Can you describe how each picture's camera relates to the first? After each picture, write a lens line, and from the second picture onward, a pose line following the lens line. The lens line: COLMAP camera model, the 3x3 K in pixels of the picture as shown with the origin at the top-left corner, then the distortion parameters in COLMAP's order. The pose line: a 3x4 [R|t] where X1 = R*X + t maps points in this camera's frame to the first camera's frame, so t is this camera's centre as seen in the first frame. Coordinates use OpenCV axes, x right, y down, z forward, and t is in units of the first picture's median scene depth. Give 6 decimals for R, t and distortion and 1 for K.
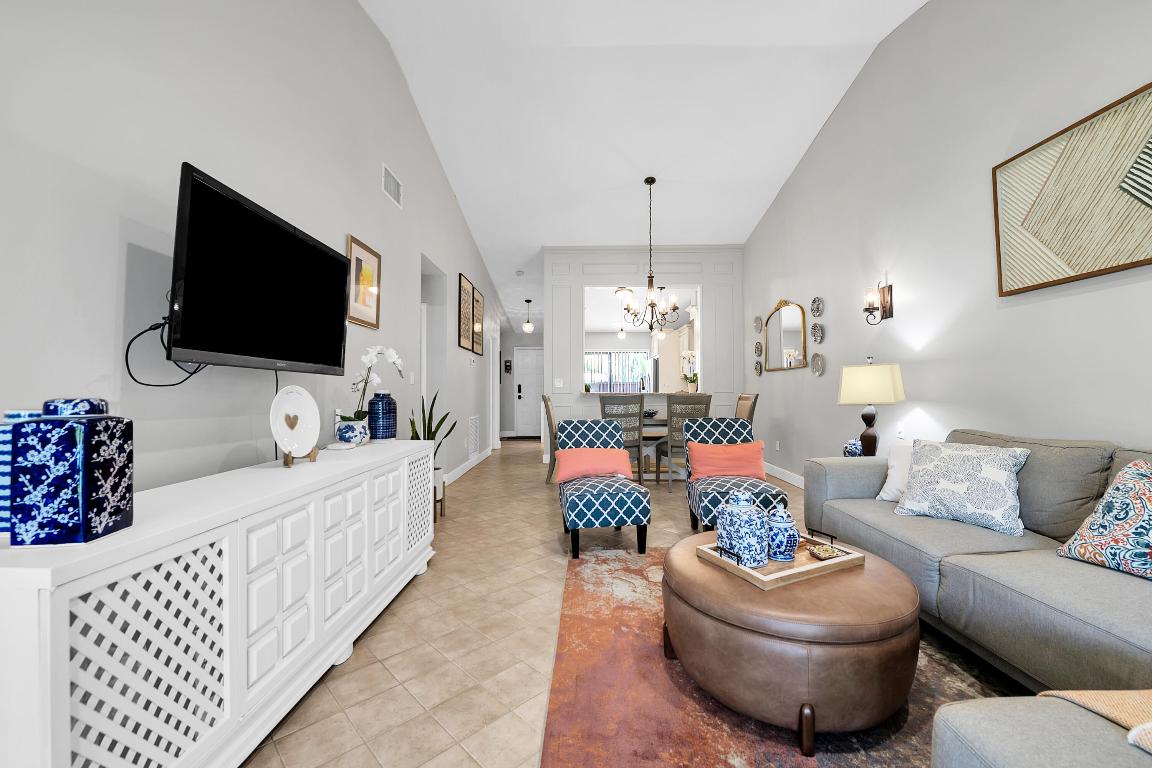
lens RADIAL K [[459.2, 0, 580.0], [0, 459.2, 383.8], [0, 0, 1]] dist [-0.002878, -0.000132]
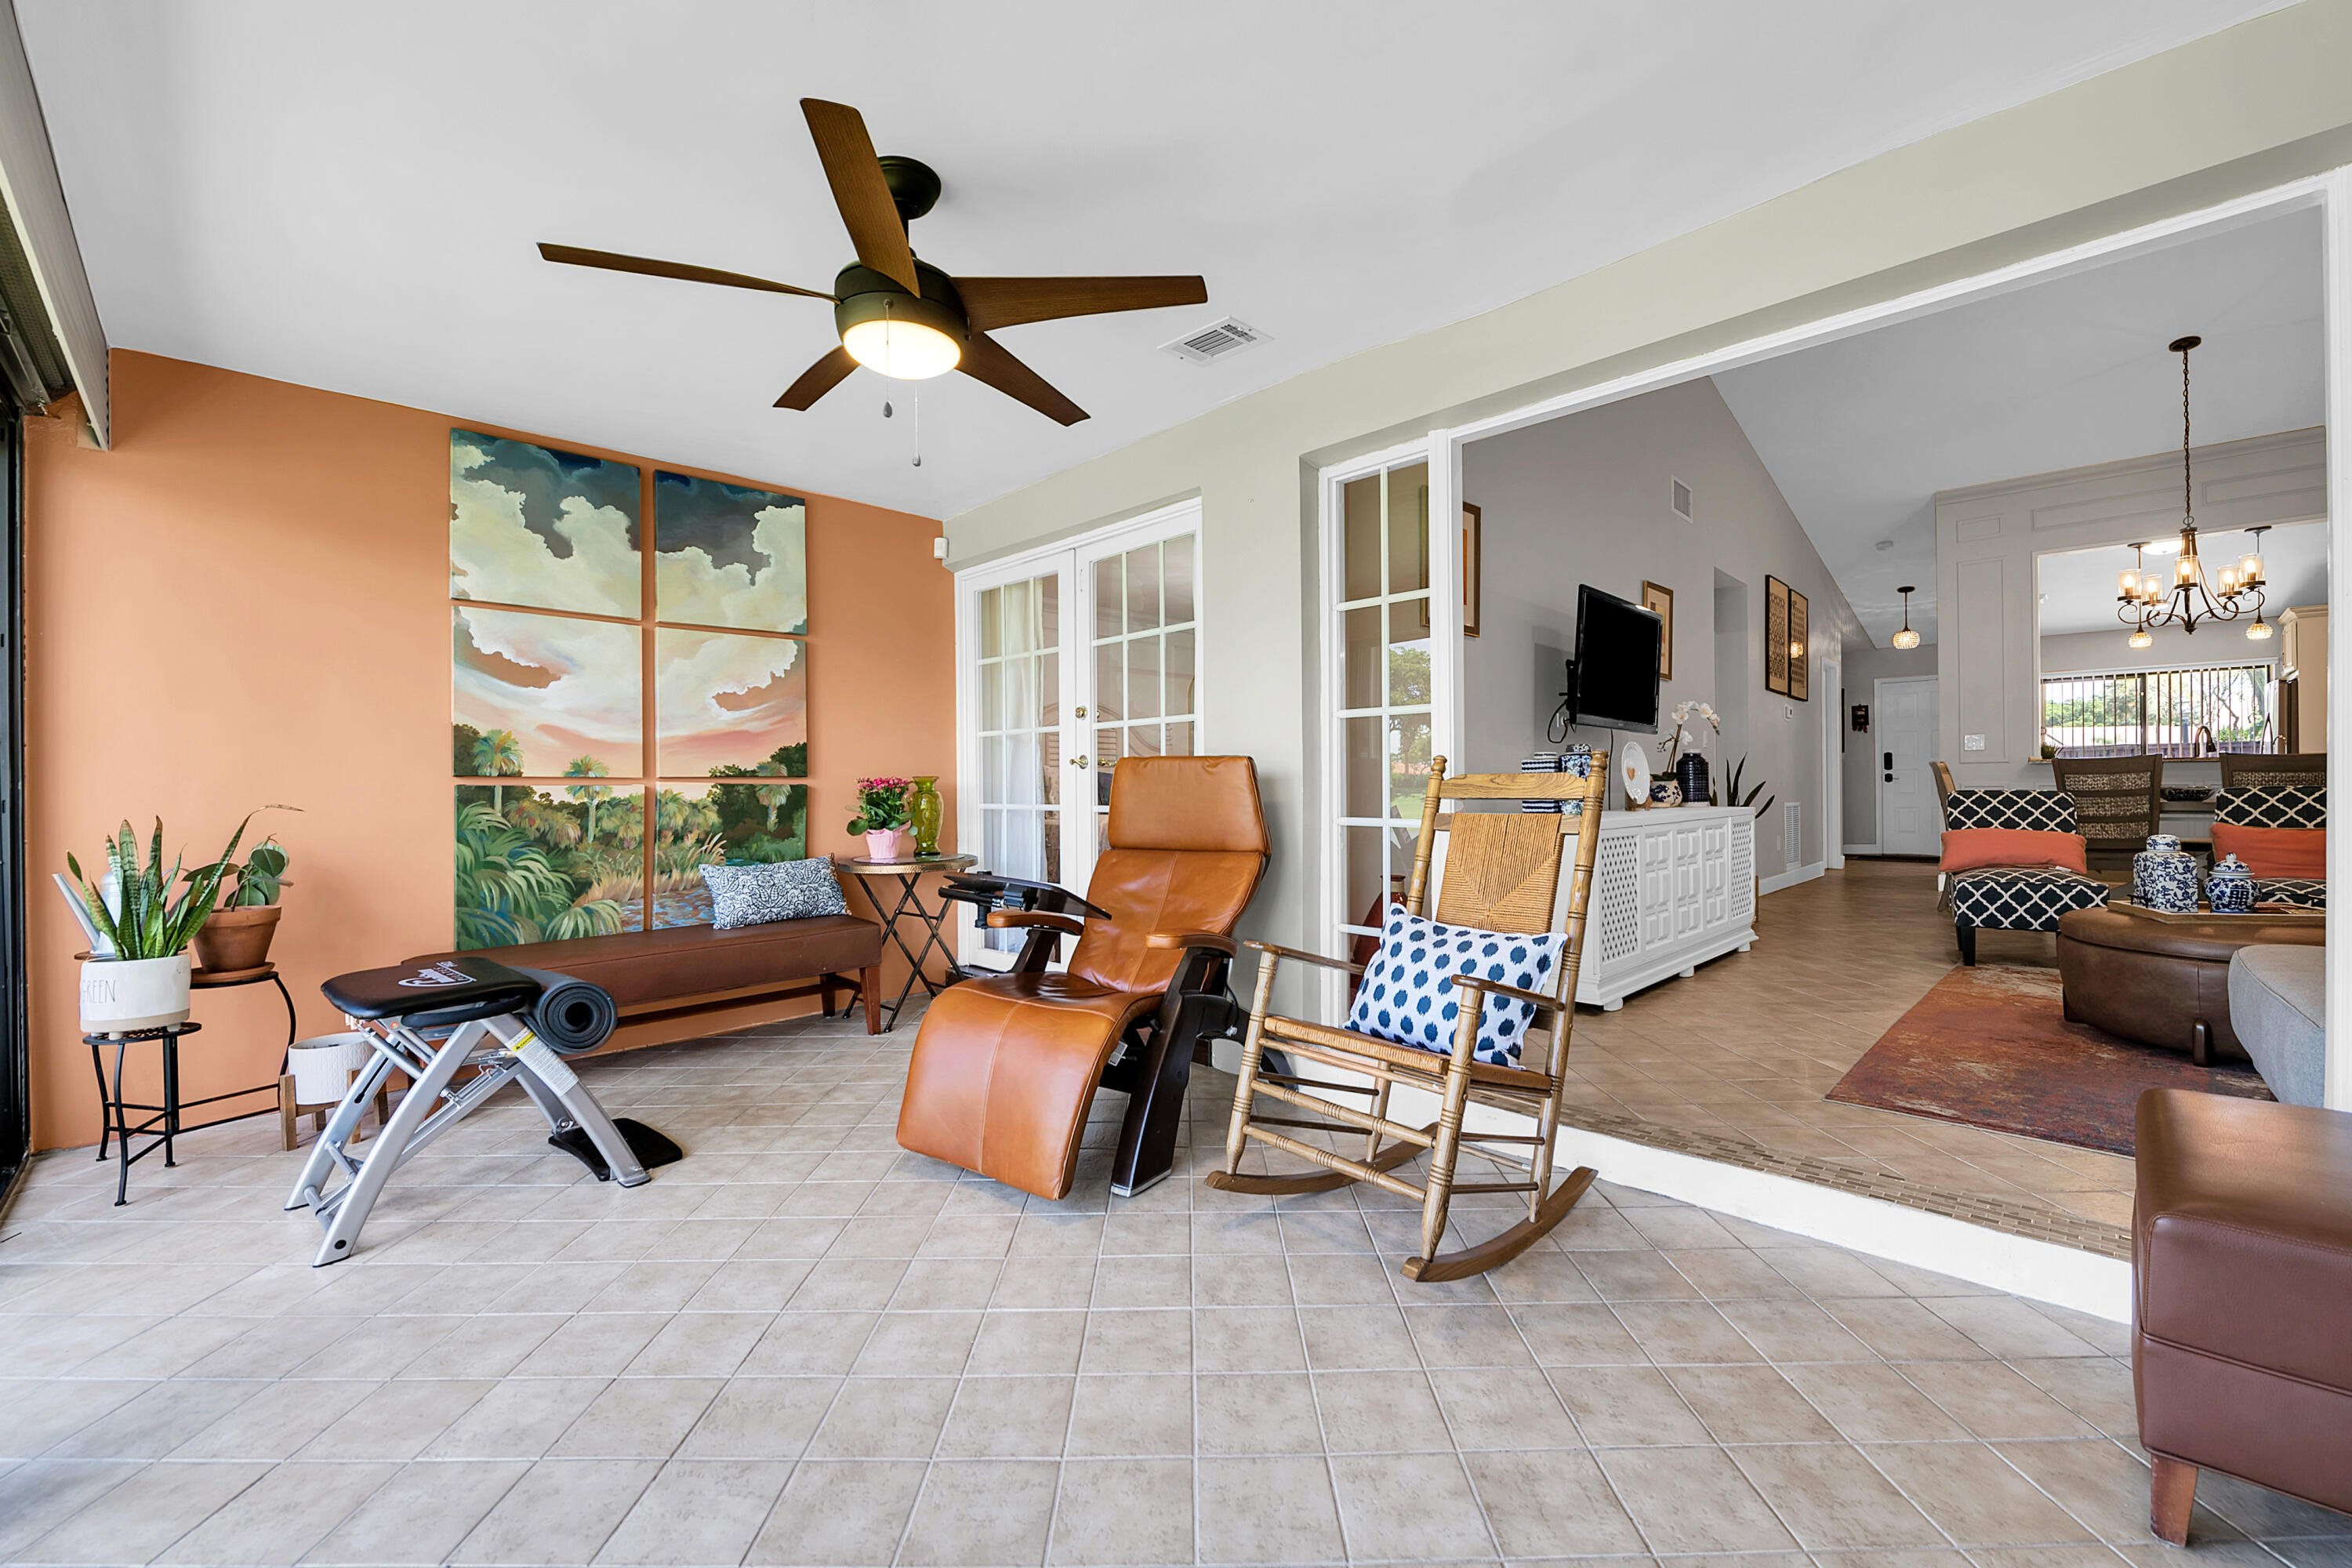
lens RADIAL K [[947.4, 0, 1179.1], [0, 947.4, 787.8], [0, 0, 1]] dist [-0.006550, -0.001560]
pose [[0.709302, -0.002787, -0.704899, 0.132808], [0.017730, 0.999746, 0.013888, 0.036241], [0.704682, -0.022349, 0.709172, -0.823353]]
